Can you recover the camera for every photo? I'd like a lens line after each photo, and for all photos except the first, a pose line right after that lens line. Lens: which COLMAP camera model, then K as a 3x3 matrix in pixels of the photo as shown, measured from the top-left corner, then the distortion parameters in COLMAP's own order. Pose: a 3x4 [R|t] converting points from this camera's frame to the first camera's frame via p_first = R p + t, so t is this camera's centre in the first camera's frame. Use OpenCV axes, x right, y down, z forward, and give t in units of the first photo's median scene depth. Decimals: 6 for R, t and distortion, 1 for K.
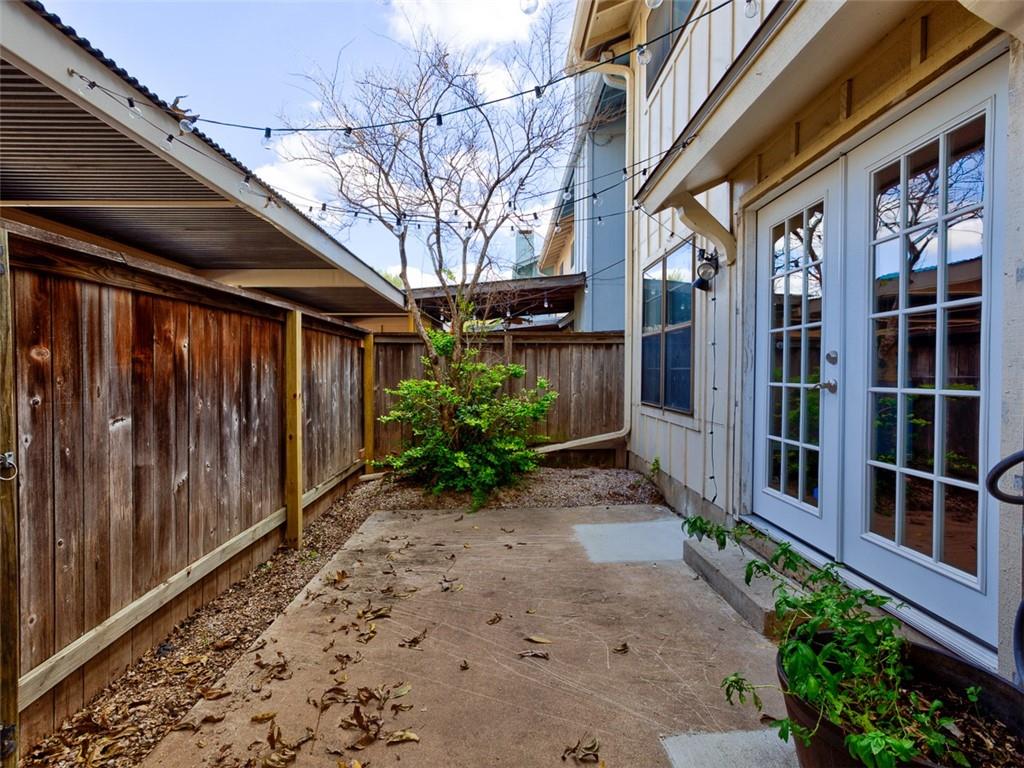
lens RADIAL K [[526.1, 0, 515.0], [0, 526.1, 381.4], [0, 0, 1]] dist [-0.035140, 0.022315]
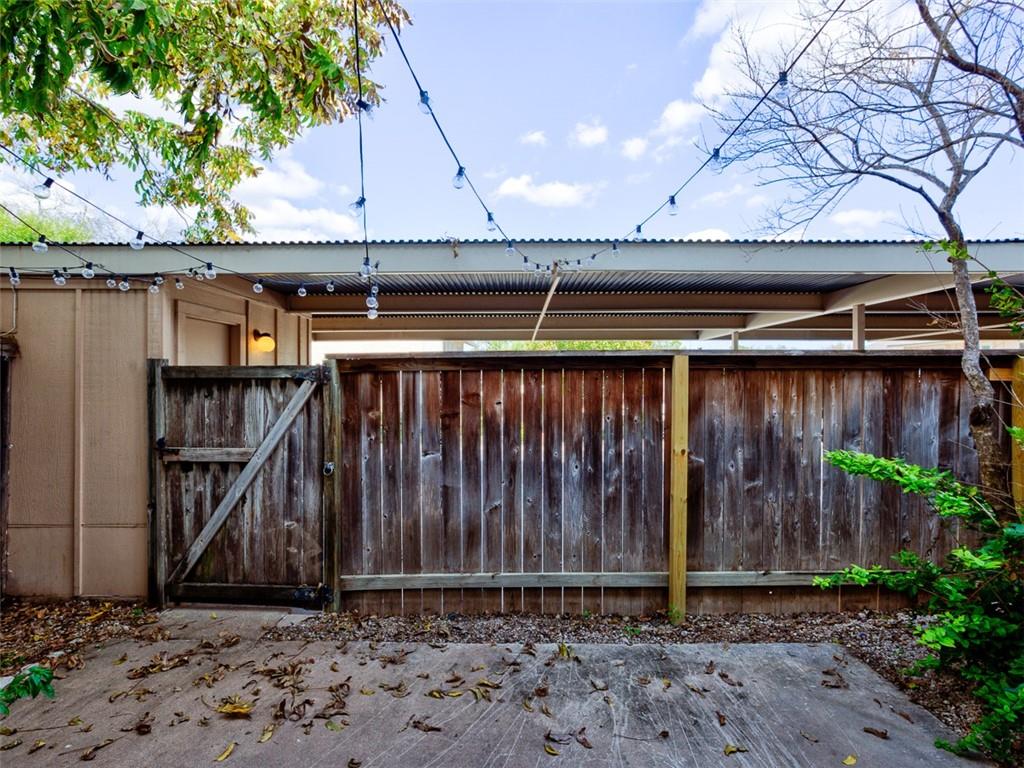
lens RADIAL K [[526.1, 0, 512.3], [0, 526.1, 379.2], [0, 0, 1]] dist [-0.035140, 0.022315]
pose [[-0.029804, 0.006293, -0.999536, 0.716098], [-0.018819, 0.999799, 0.006856, -0.145195], [0.999379, 0.019015, -0.029680, 1.114991]]
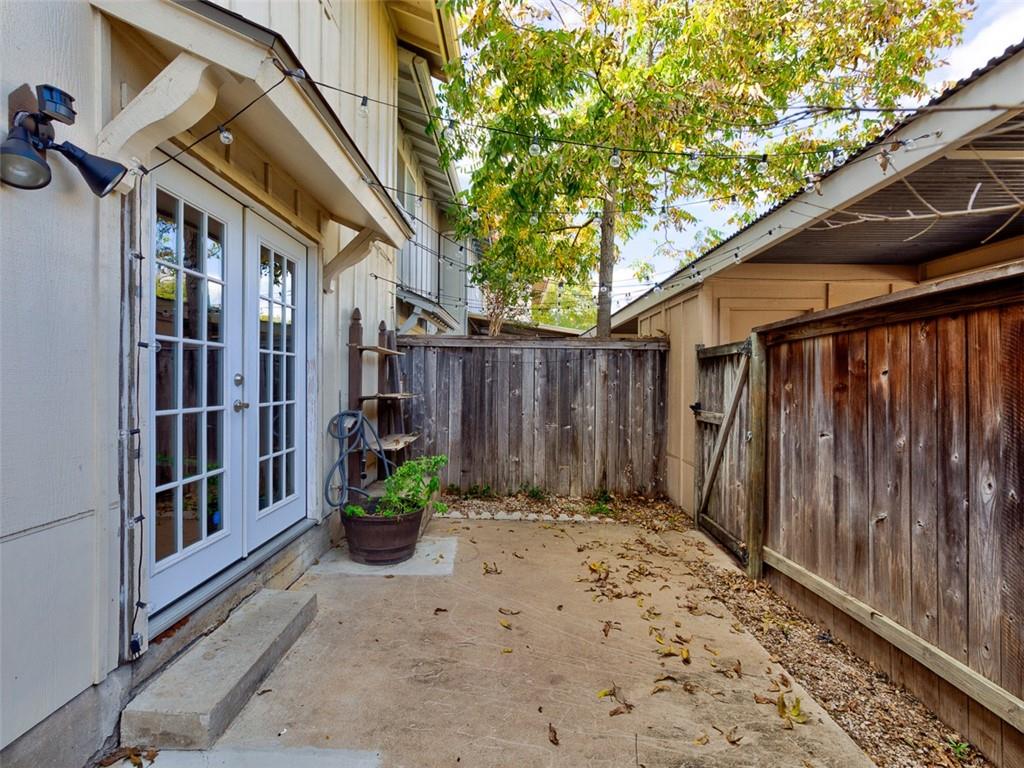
lens RADIAL K [[526.1, 0, 508.4], [0, 526.1, 383.5], [0, 0, 1]] dist [-0.035140, 0.022315]
pose [[-0.999327, -0.009822, 0.035336, -0.000466], [-0.009144, 0.999772, 0.019290, -0.064181], [-0.035517, 0.018954, -0.999189, 2.027023]]
